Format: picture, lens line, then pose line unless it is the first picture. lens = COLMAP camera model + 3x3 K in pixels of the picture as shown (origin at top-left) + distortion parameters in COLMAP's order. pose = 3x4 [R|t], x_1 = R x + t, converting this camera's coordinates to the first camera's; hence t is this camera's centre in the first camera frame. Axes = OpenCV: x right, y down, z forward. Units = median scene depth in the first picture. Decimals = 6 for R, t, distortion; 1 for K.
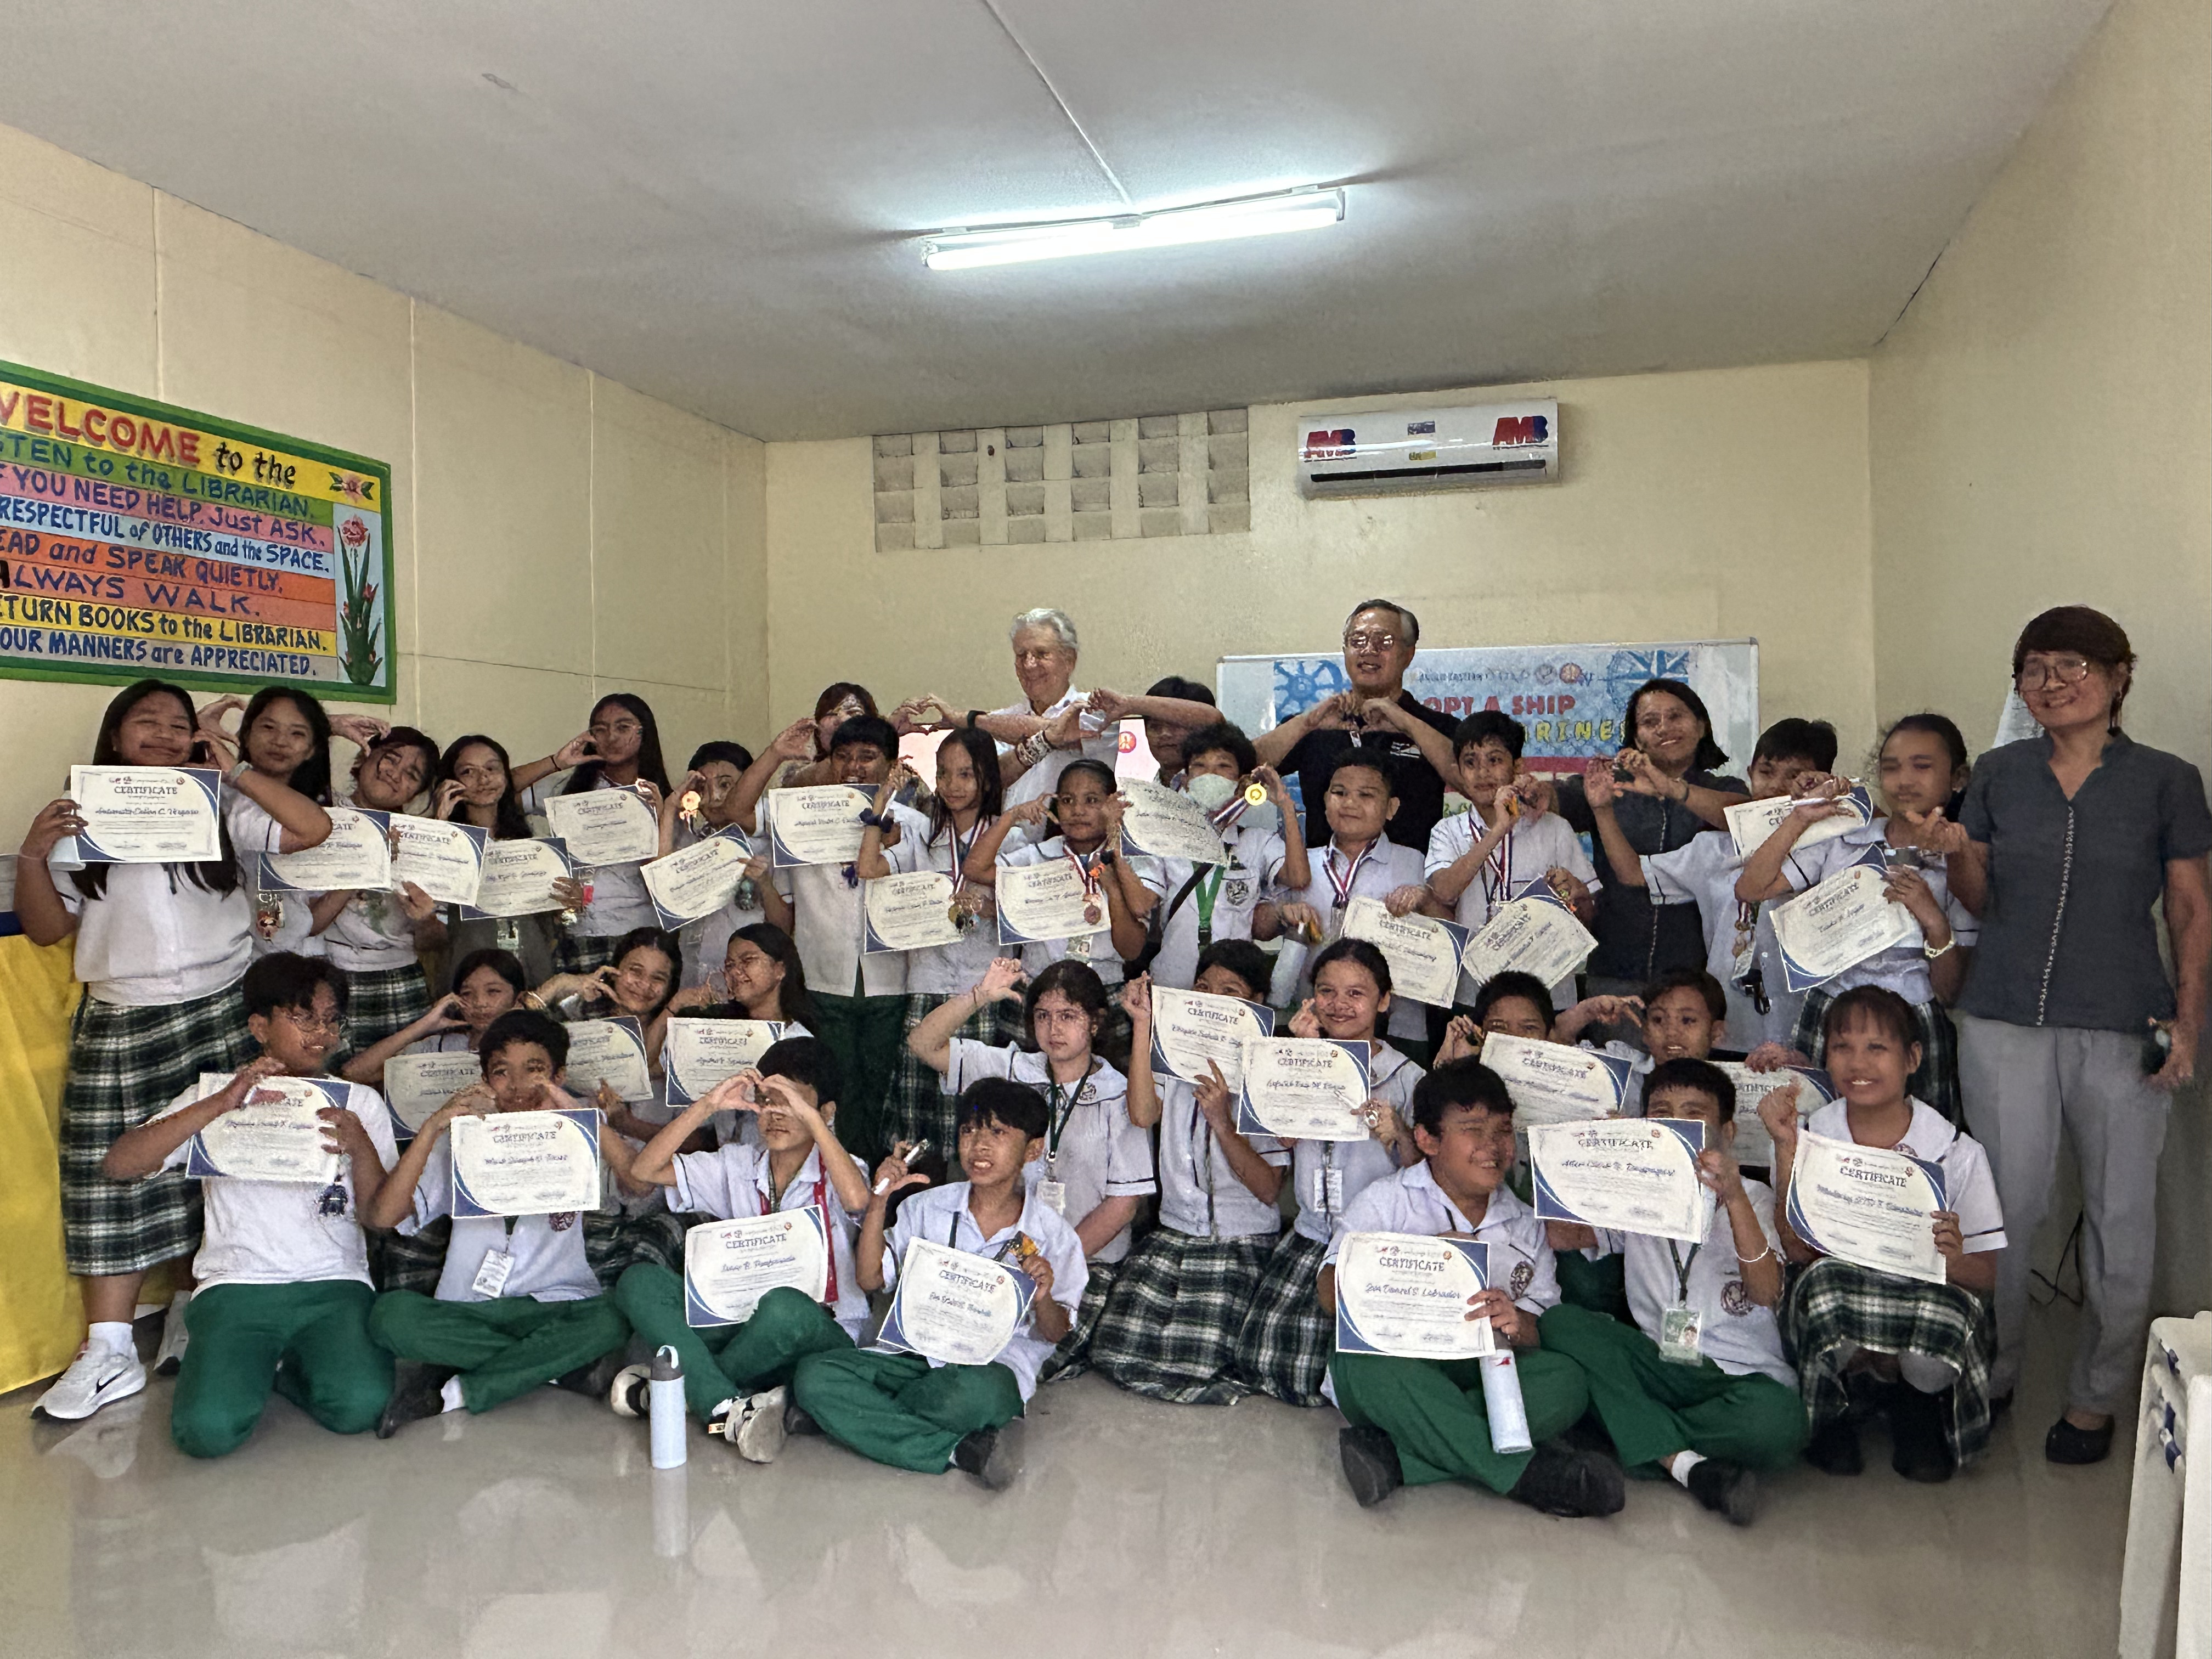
lens RADIAL K [[1678.4, 0, 1093.7], [0, 1678.4, 825.2], [0, 0, 1]] dist [0.006195, -0.028548]
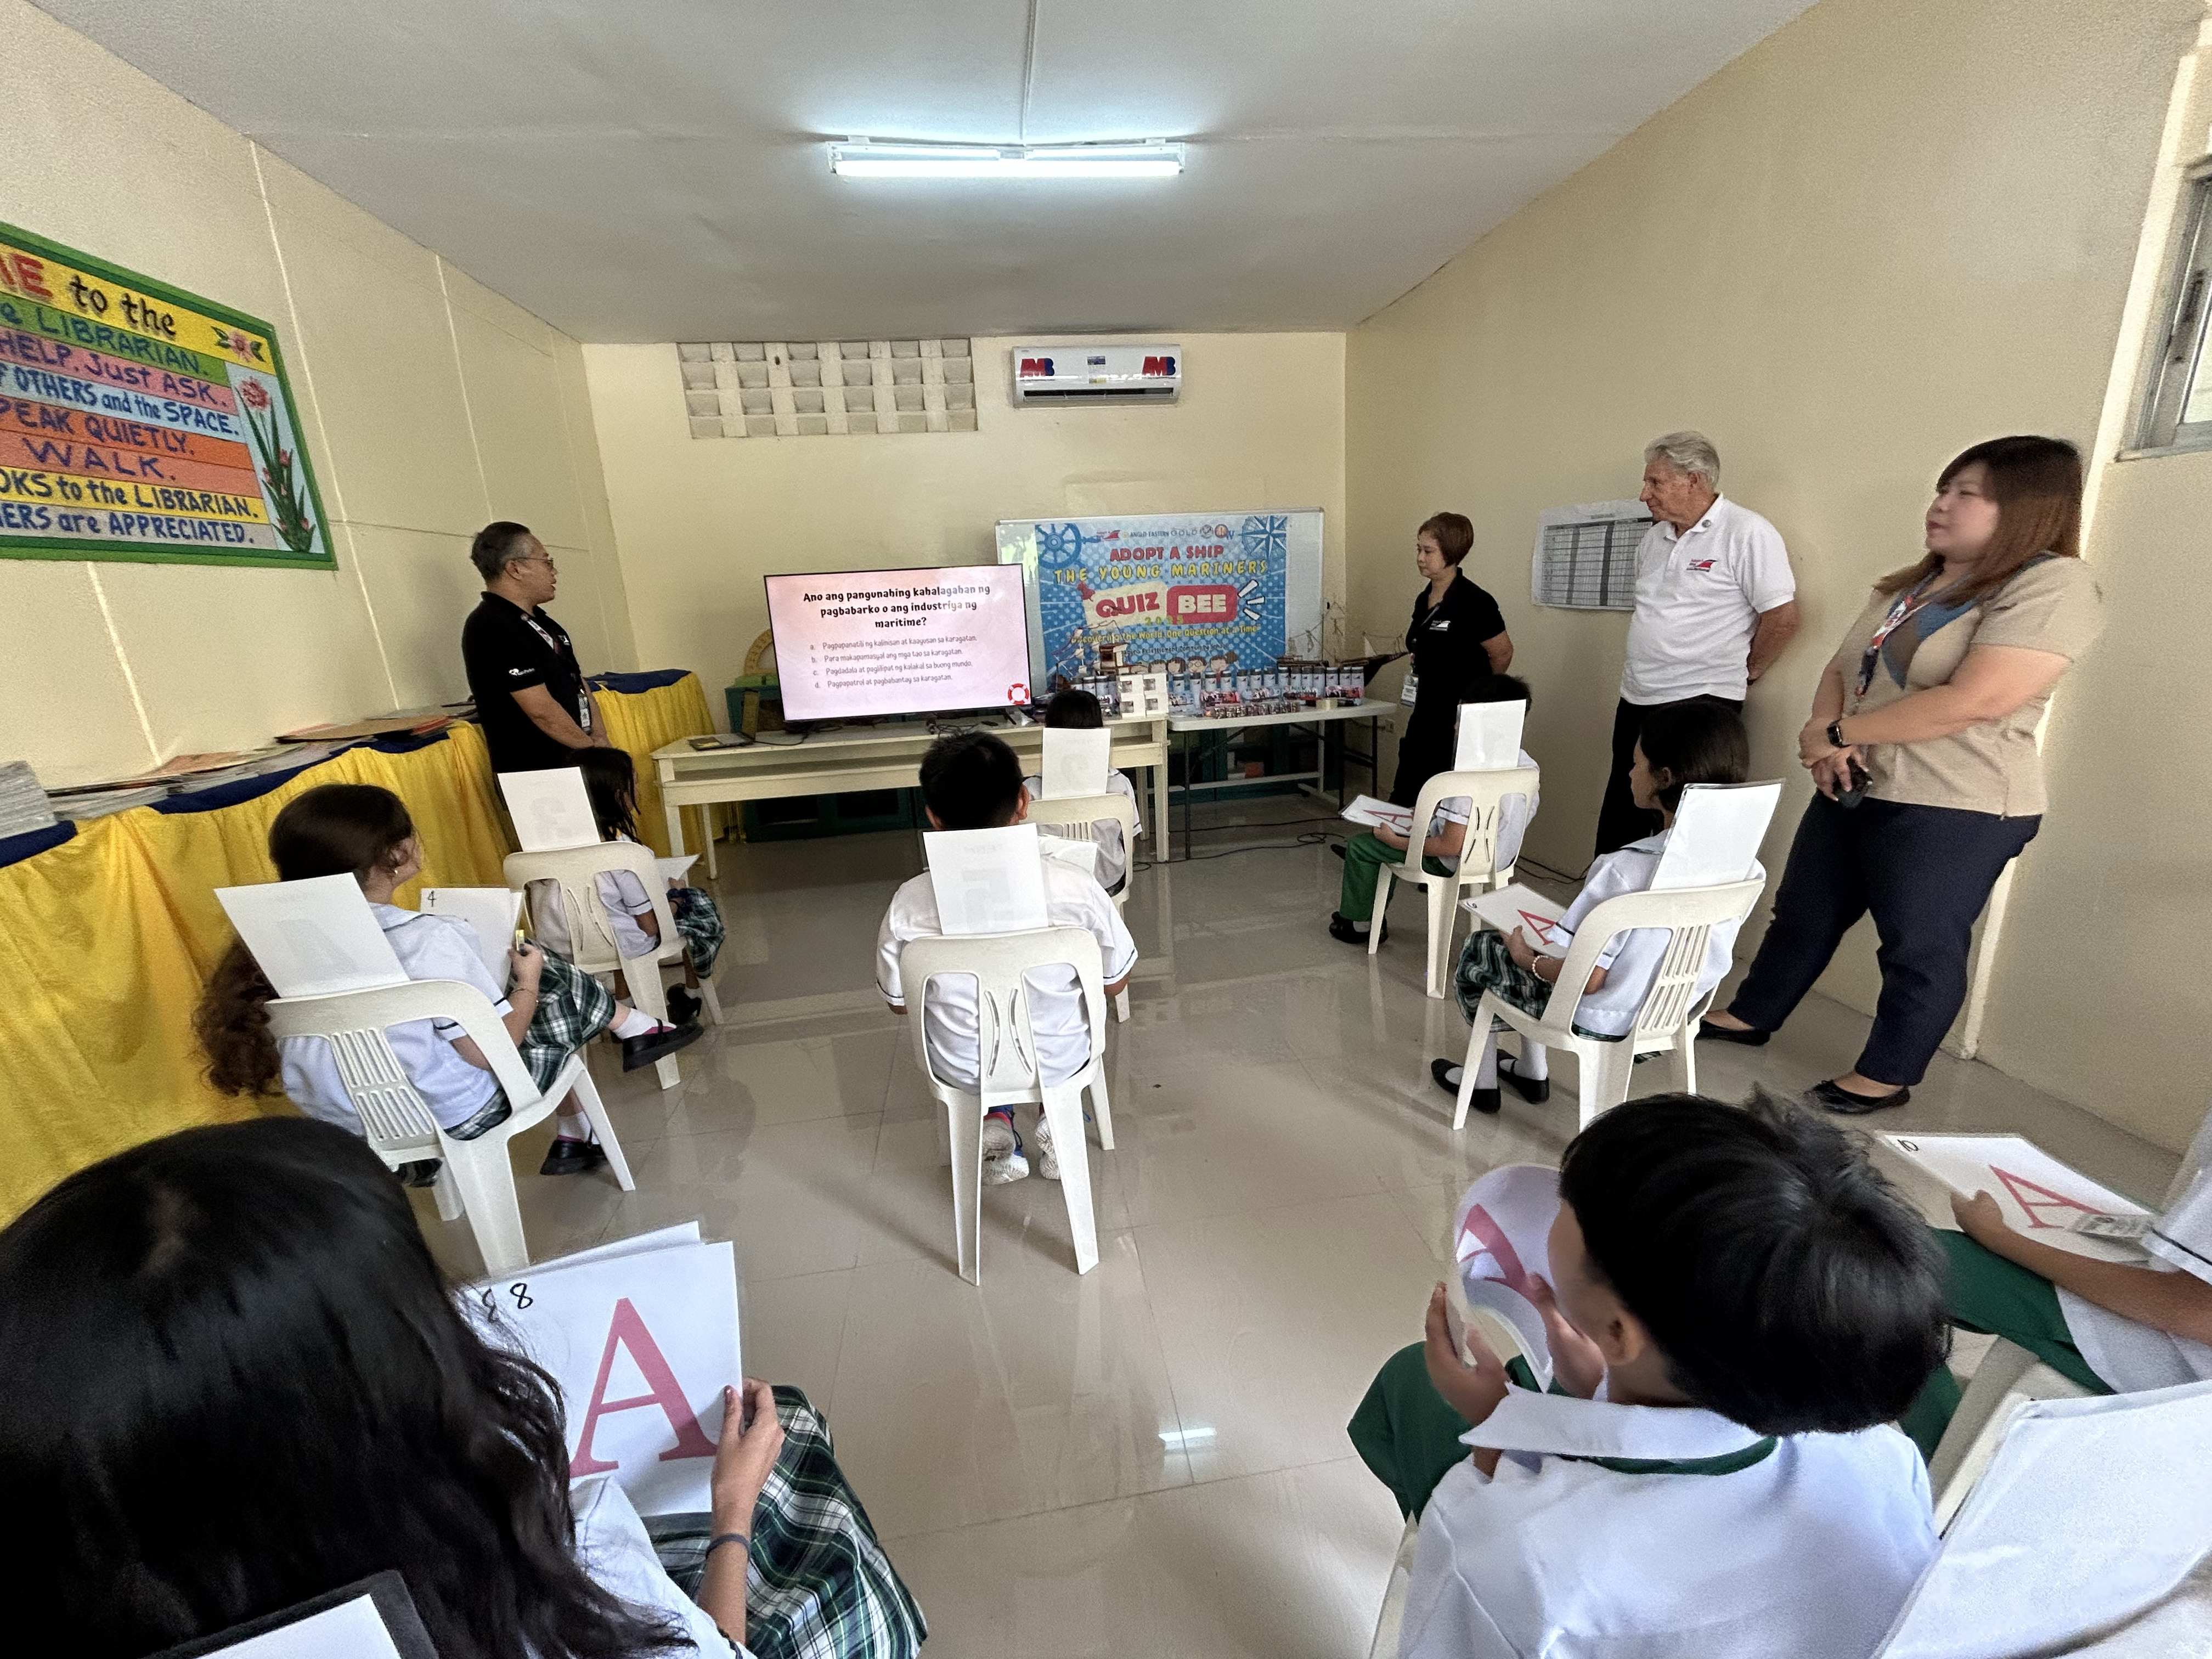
lens RADIAL K [[895.5, 0, 1107.1], [0, 895.5, 827.8], [0, 0, 1]] dist [0.003496, -0.001461]
pose [[0.911808, -0.136358, 0.387315, -0.230468], [0.043971, 0.970252, 0.238071, -0.028900], [-0.408256, -0.200044, 0.890679, 0.271226]]
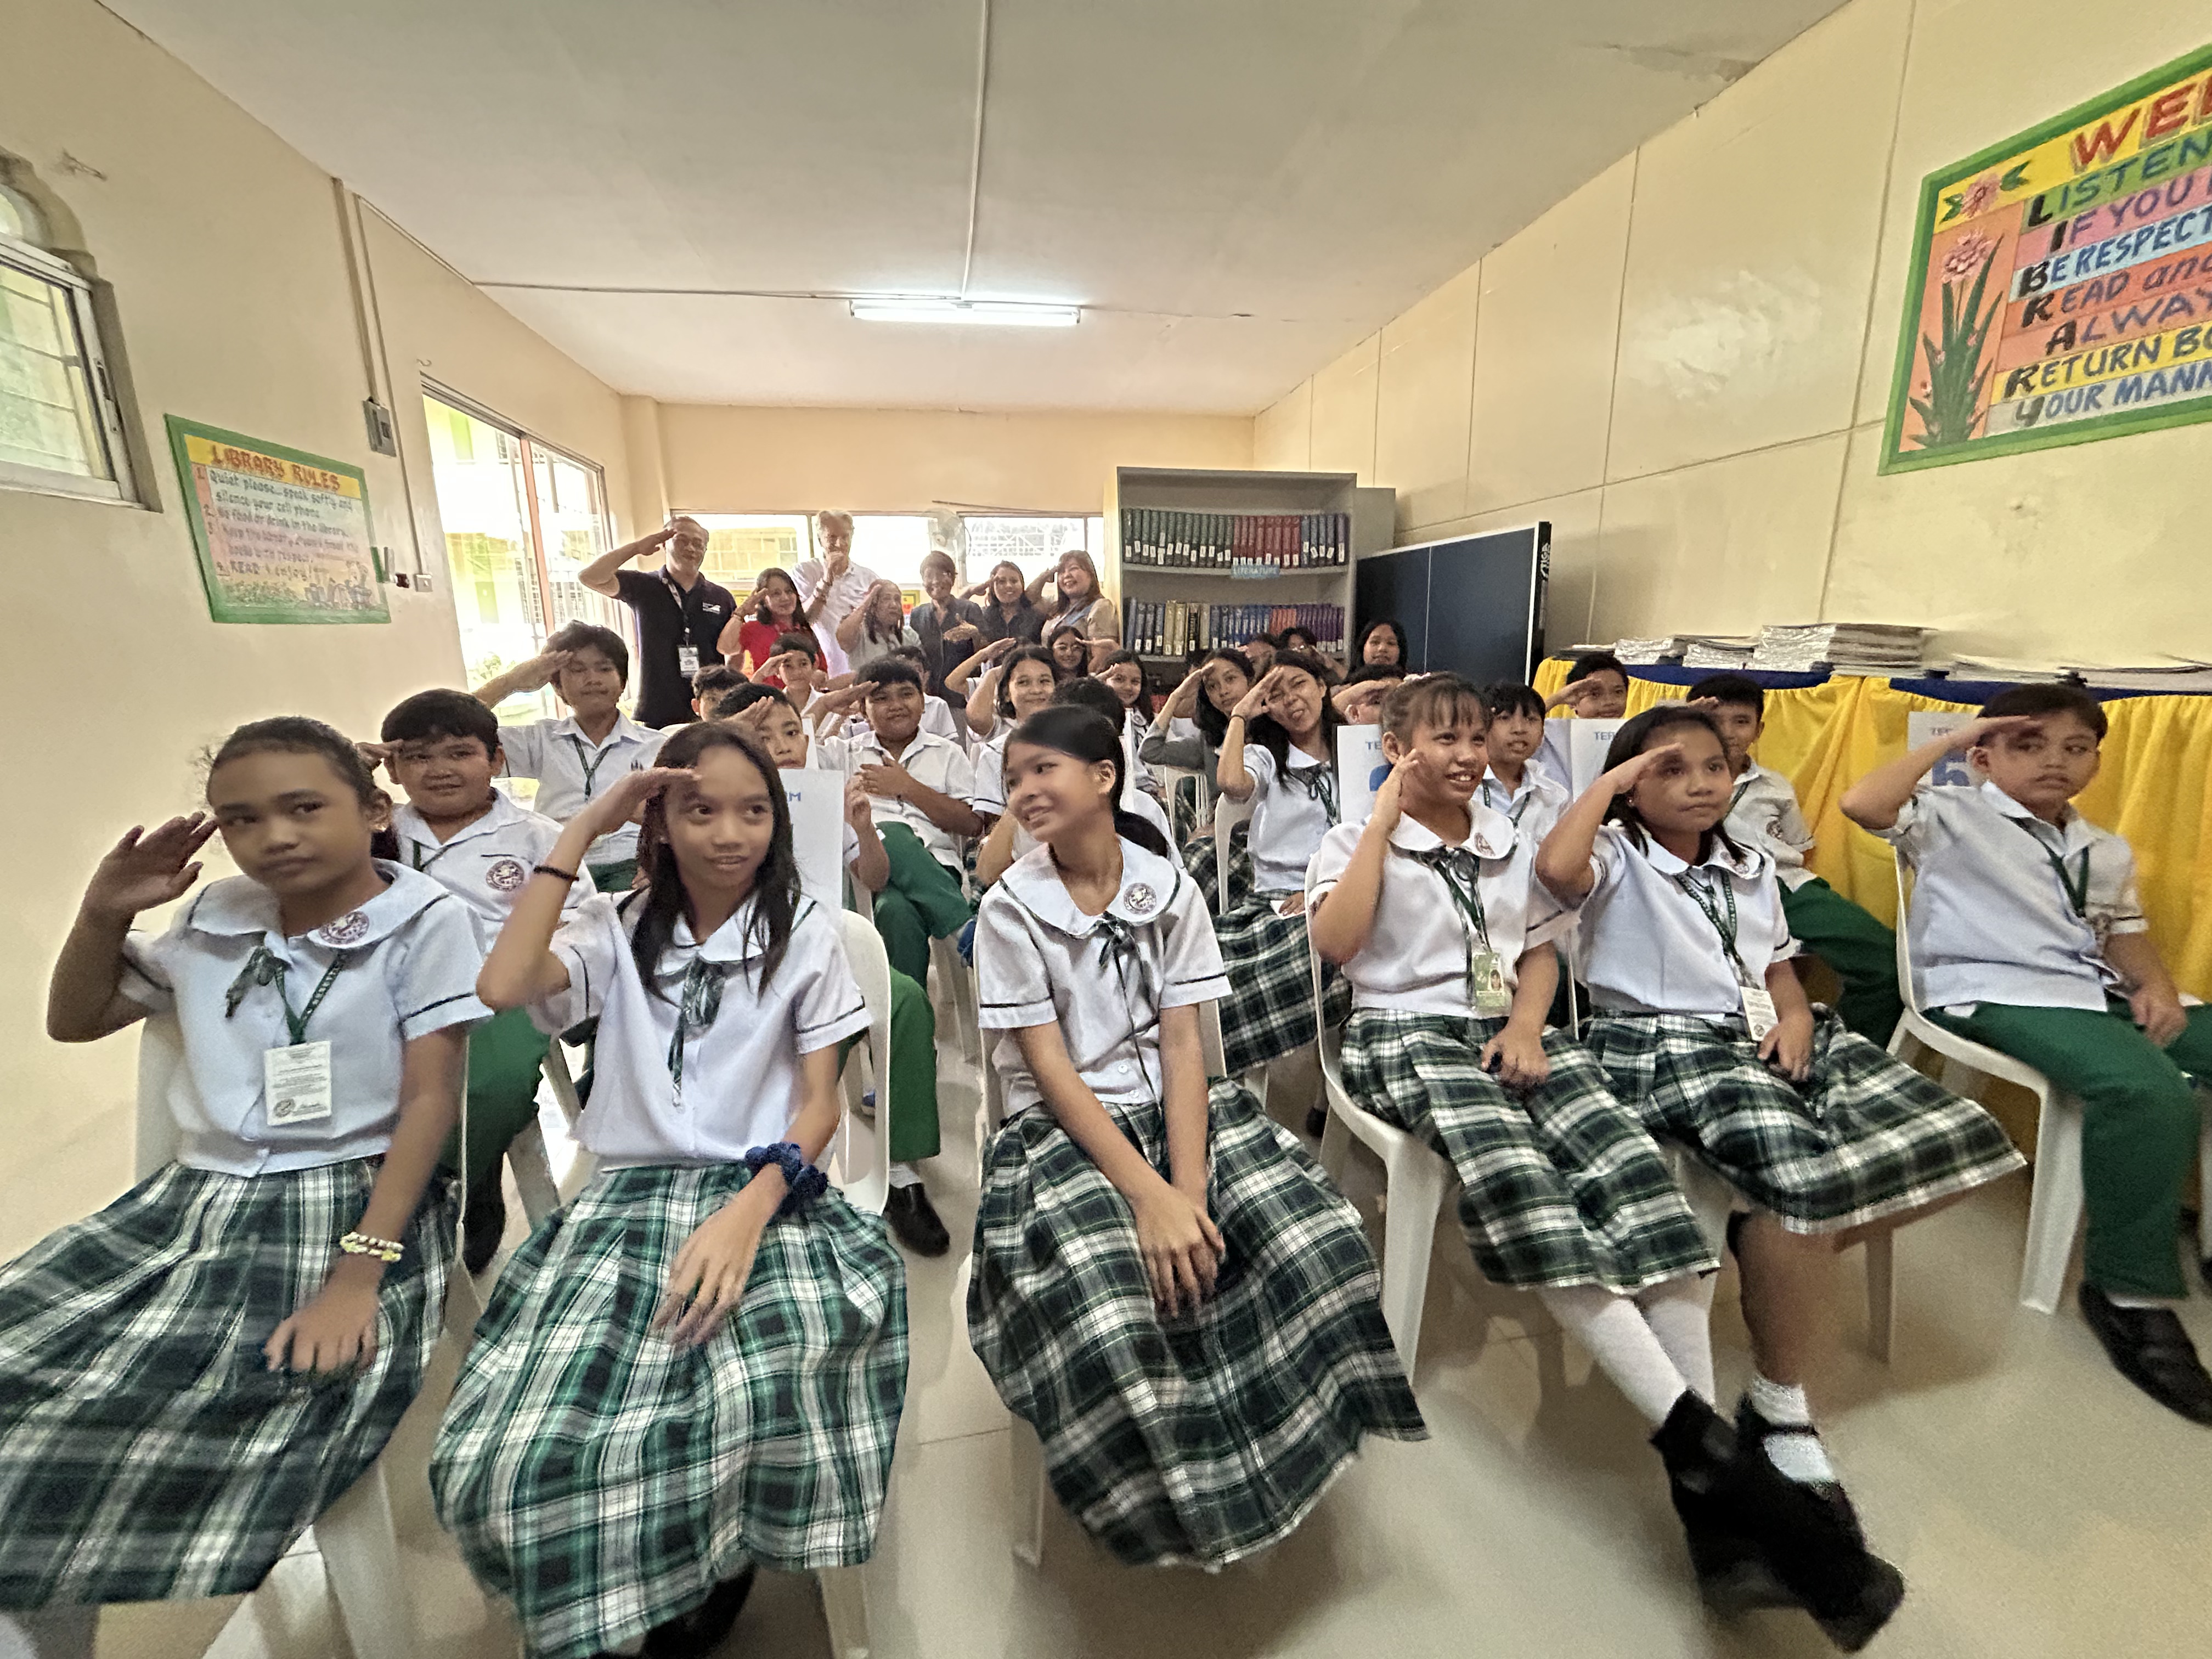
lens RADIAL K [[895.5, 0, 1107.6], [0, 895.5, 836.1], [0, 0, 1]] dist [0.003496, -0.001461]
pose [[-0.888770, 0.130698, -0.439324, 0.105564], [0.021666, 0.969392, 0.244562, -0.004267], [0.457841, 0.207841, -0.864398, 1.043392]]
